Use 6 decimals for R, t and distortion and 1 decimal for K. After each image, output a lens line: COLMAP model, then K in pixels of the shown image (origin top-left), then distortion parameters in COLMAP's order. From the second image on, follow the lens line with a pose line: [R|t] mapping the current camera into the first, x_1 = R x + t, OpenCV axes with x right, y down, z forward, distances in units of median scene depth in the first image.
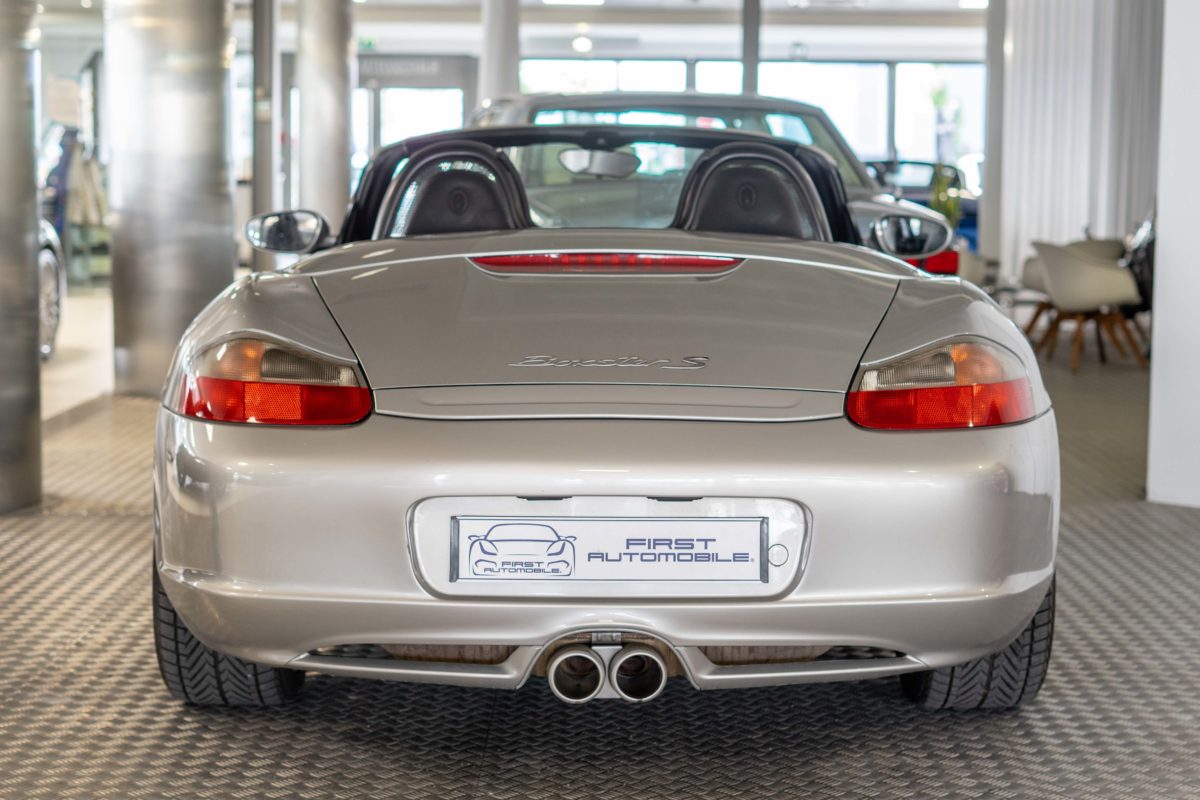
lens RADIAL K [[2187.0, 0, 600.0], [0, 2187.0, 400.0], [0, 0, 1]] dist [-0.024677, -0.060436]
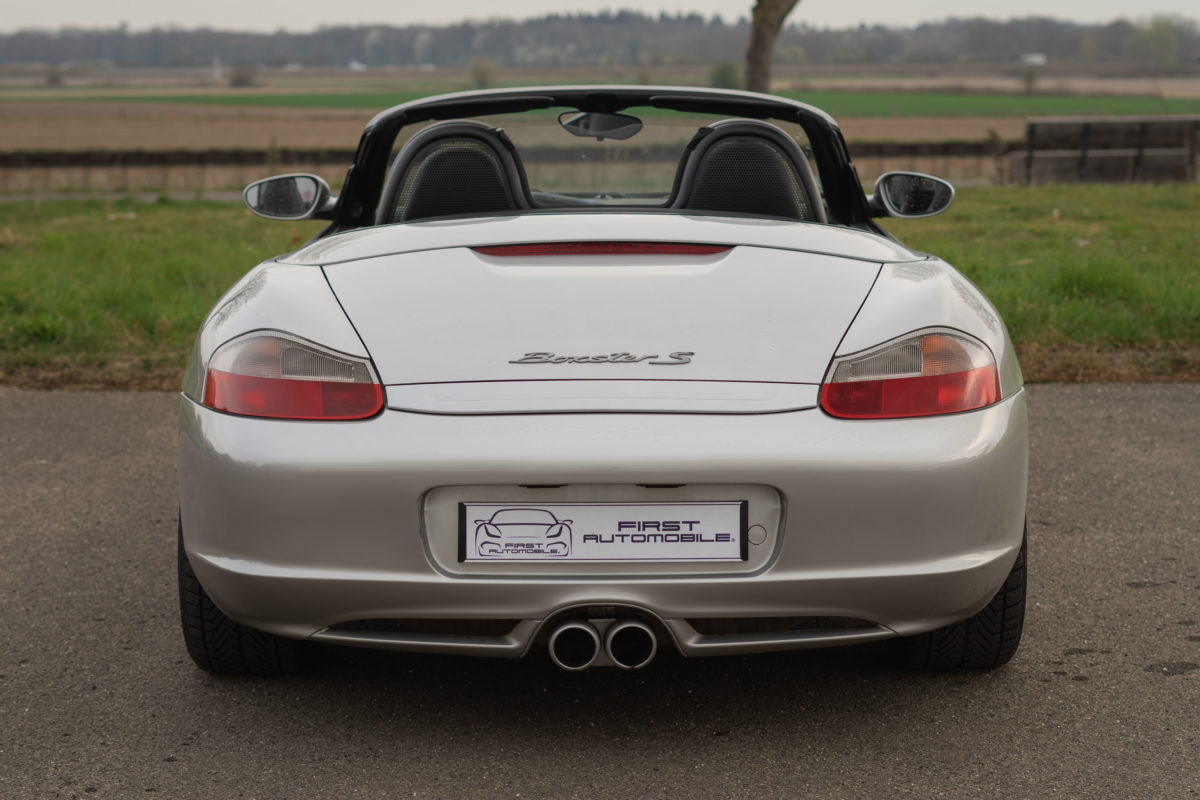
lens RADIAL K [[2452.7, 0, 600.0], [0, 2452.7, 400.0], [0, 0, 1]] dist [-0.151547, -0.154279]
pose [[0.999942, -0.009196, -0.005548, 0.010254], [0.009370, 0.999438, 0.032185, -0.037290], [0.005249, -0.032235, 0.999467, -0.228003]]
